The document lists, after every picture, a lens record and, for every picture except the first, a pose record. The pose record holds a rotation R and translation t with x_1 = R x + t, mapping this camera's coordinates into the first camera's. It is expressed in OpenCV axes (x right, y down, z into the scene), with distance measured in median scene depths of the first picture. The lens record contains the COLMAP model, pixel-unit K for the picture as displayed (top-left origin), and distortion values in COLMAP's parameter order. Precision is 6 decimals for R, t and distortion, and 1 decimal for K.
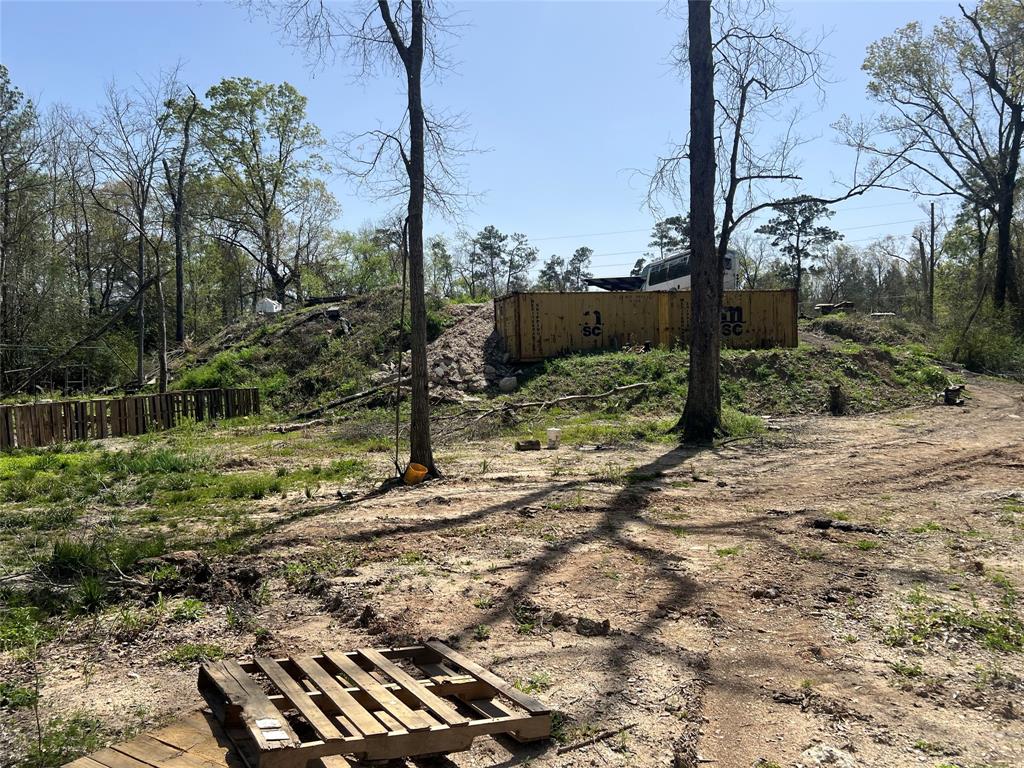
lens RADIAL K [[769.1, 0, 501.1], [0, 769.1, 387.0], [0, 0, 1]] dist [0.065205, -0.074152]
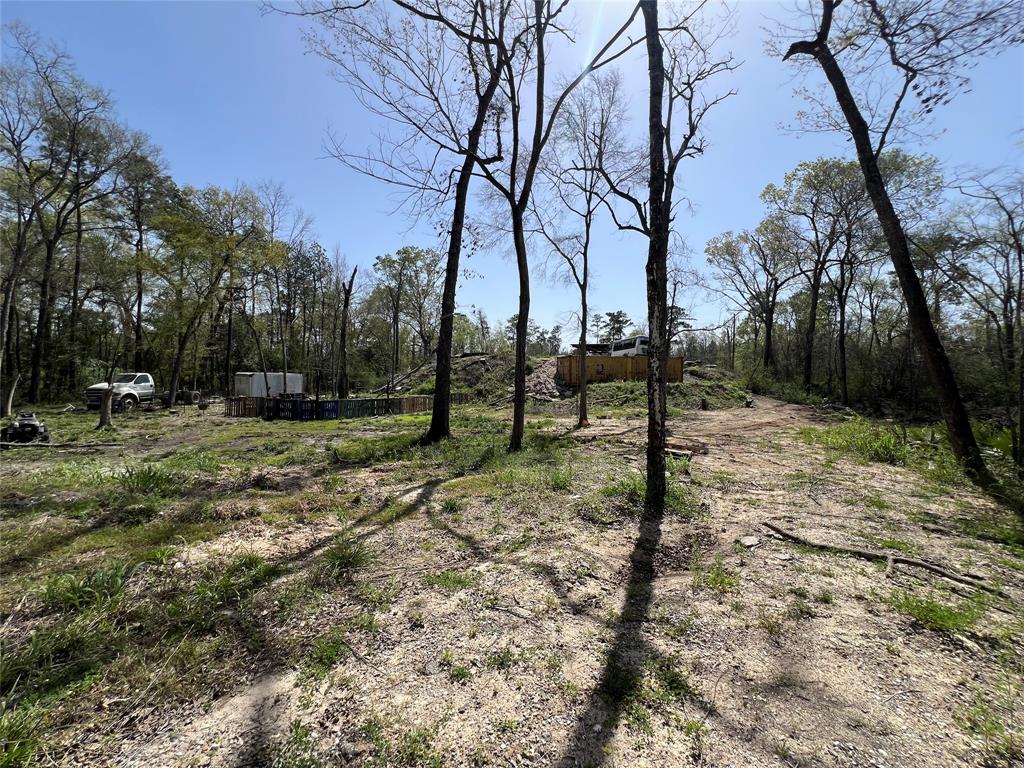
lens RADIAL K [[409.4, 0, 510.8], [0, 409.4, 388.7], [0, 0, 1]] dist [-0.002353, 0.000759]
pose [[0.999469, 0.027128, 0.018067, -0.133127], [-0.026865, 0.999532, -0.014650, 0.001884], [-0.018456, 0.014157, 0.999729, -0.189689]]
